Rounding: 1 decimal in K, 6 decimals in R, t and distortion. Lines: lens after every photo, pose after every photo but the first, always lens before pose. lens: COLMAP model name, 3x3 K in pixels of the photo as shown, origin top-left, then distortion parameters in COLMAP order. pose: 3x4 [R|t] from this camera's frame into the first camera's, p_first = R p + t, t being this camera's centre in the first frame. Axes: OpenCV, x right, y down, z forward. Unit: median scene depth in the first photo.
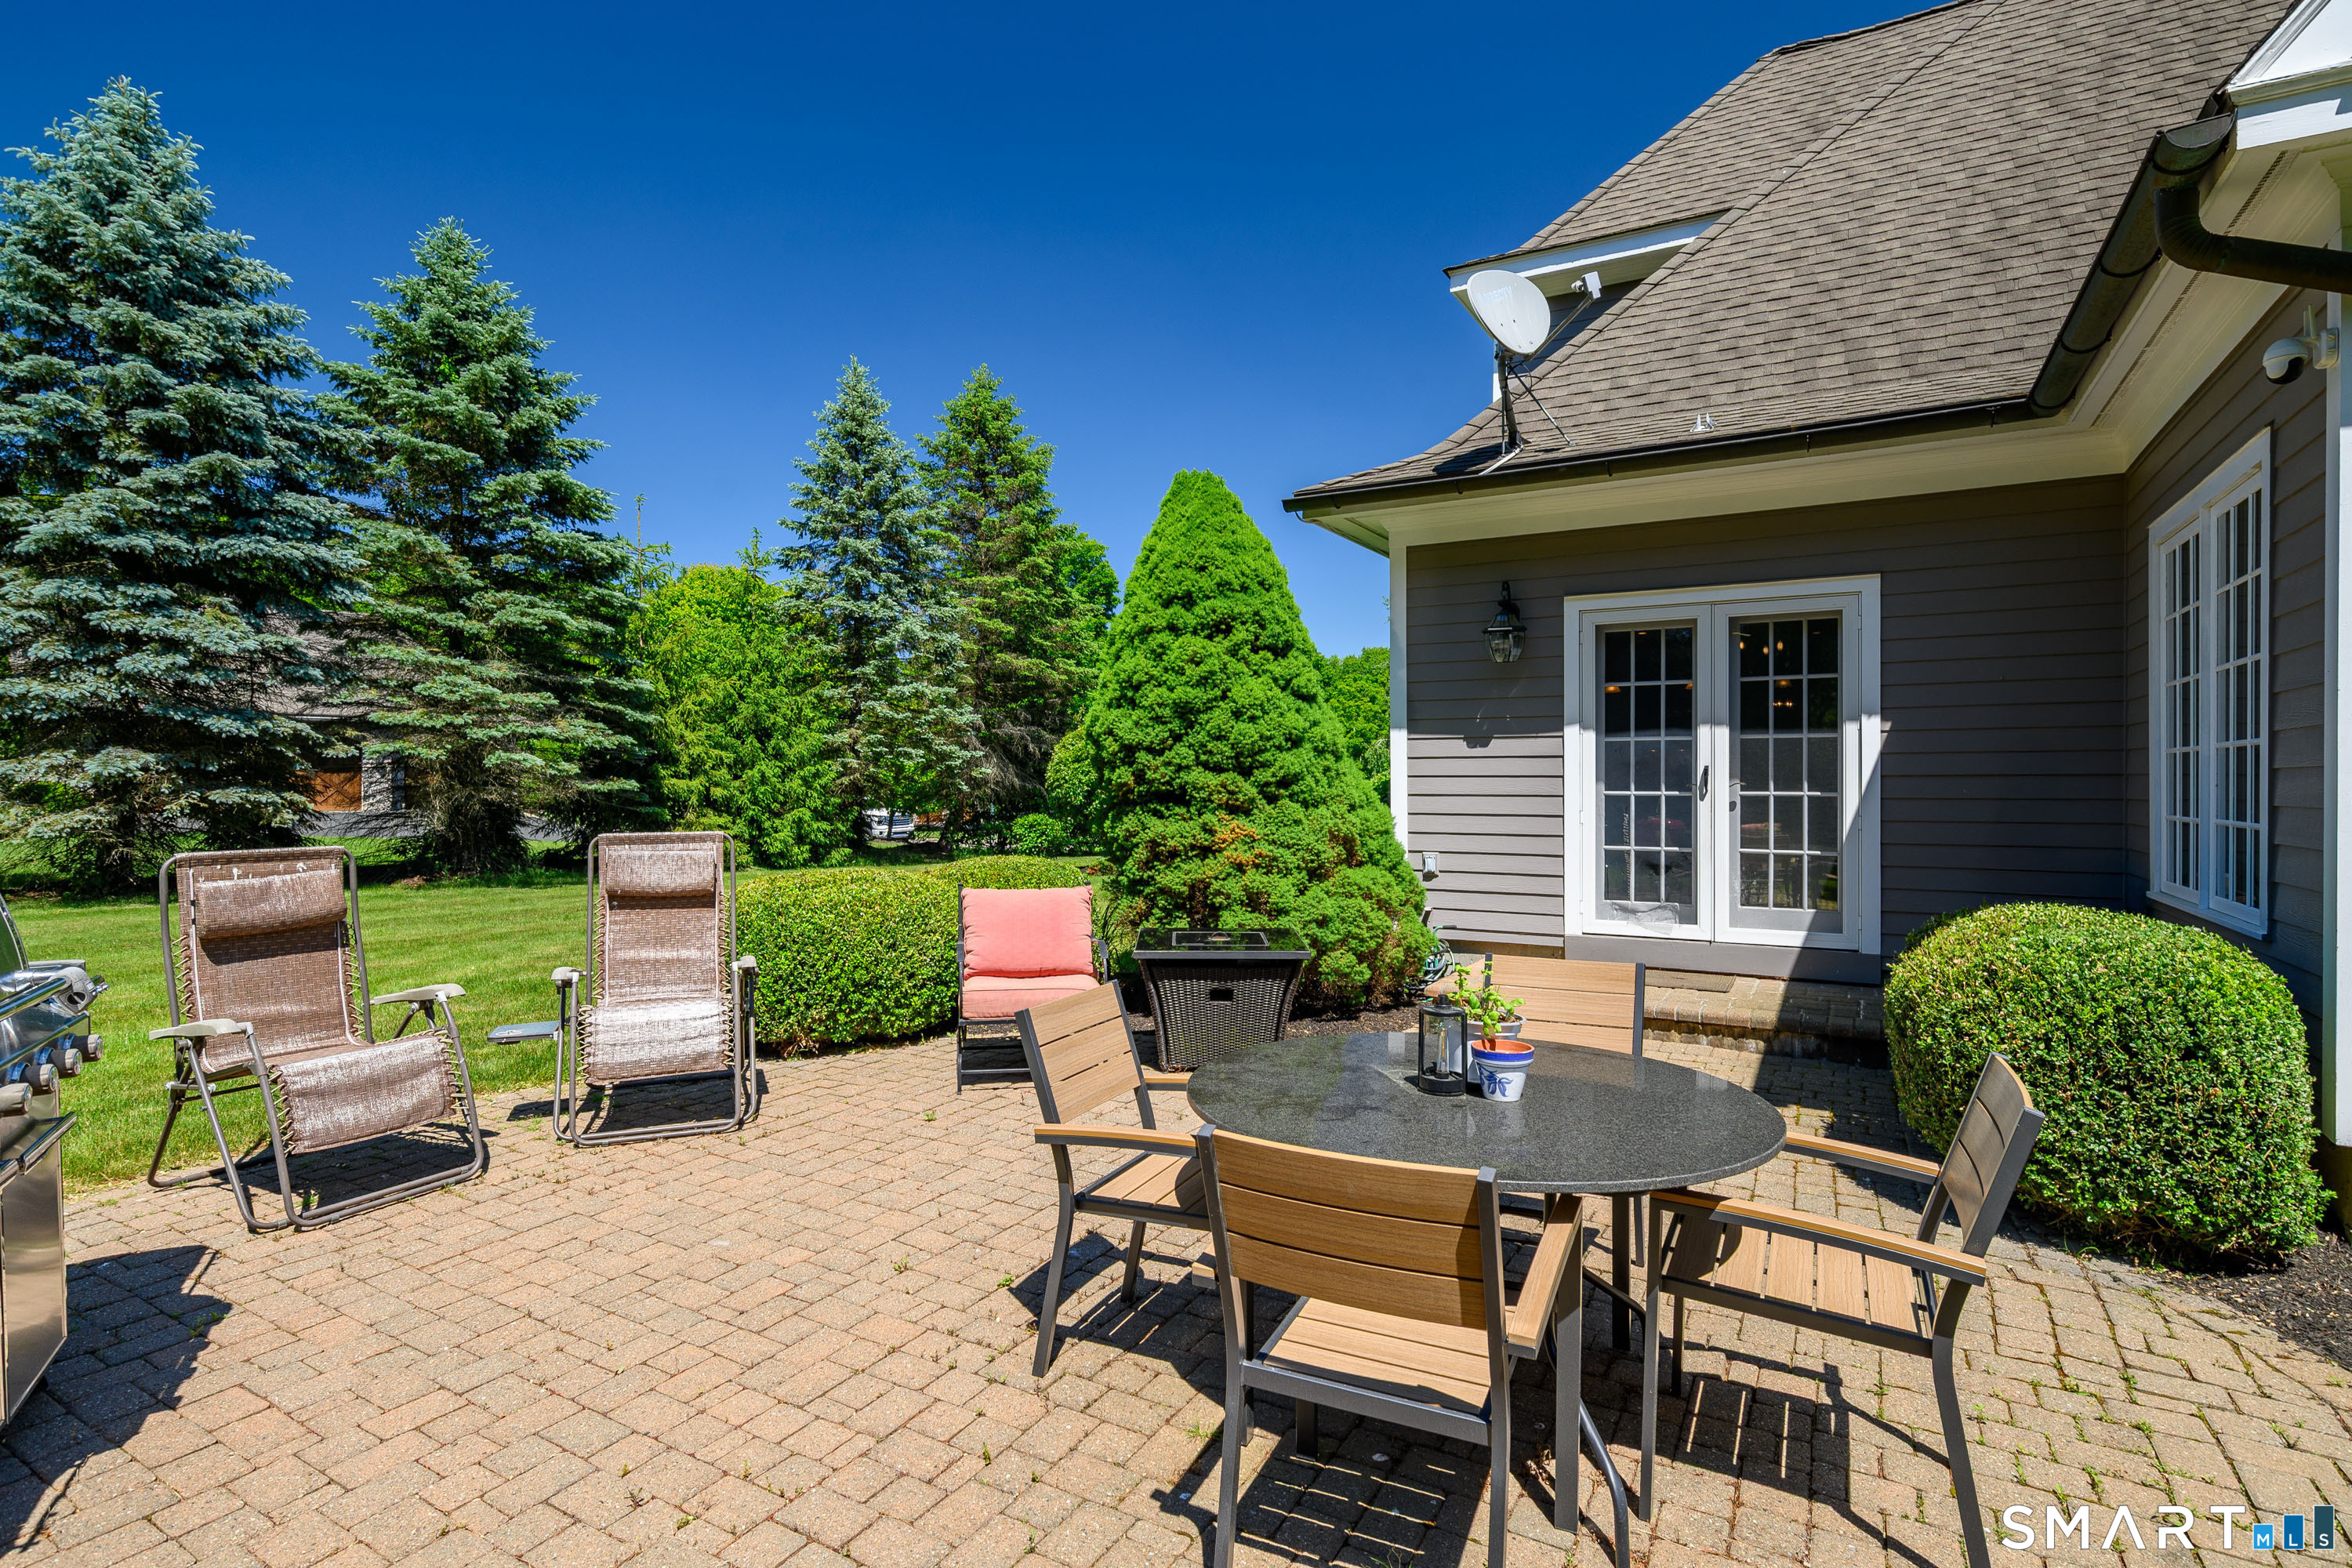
lens RADIAL K [[1198.4, 0, 1176.0], [0, 1198.4, 784.0], [0, 0, 1]] dist [-0.000415, 0.000039]
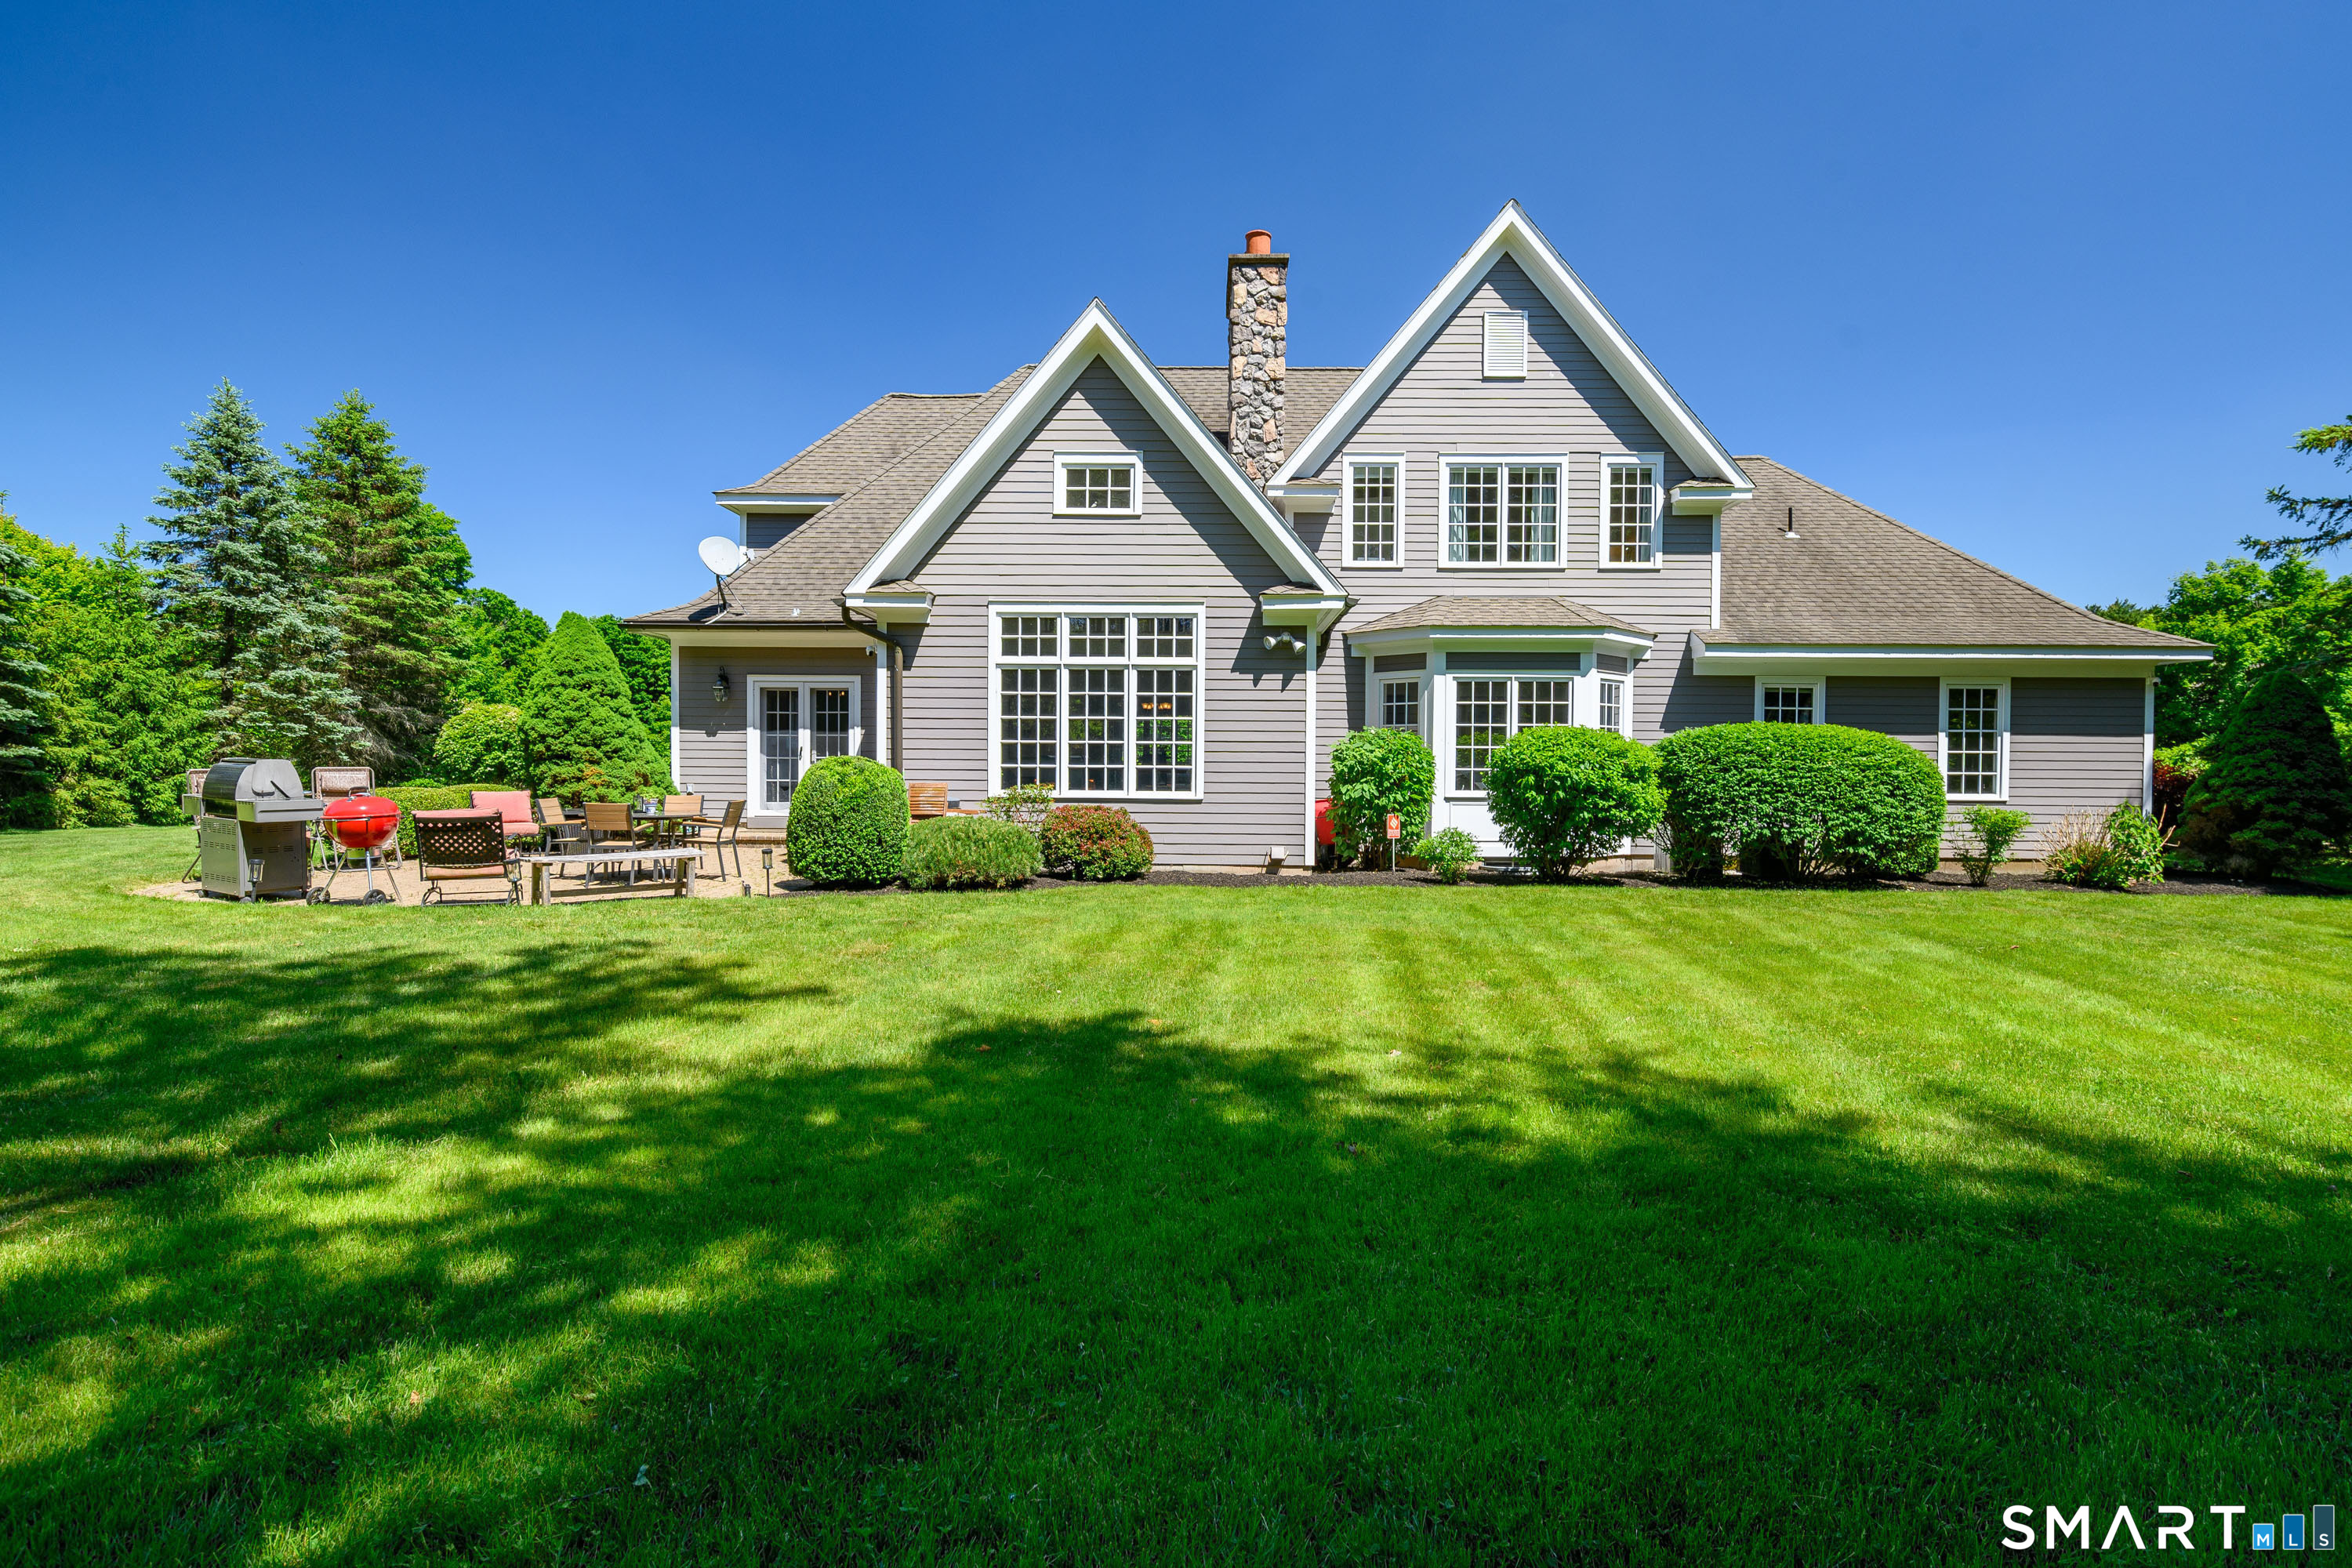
lens RADIAL K [[1198.4, 0, 1176.0], [0, 1198.4, 784.0], [0, 0, 1]] dist [-0.000415, 0.000039]
pose [[0.879448, -0.001893, 0.475991, -0.018350], [-0.006456, 0.999853, 0.015905, 0.005327], [-0.475951, -0.017061, 0.879306, -0.463650]]
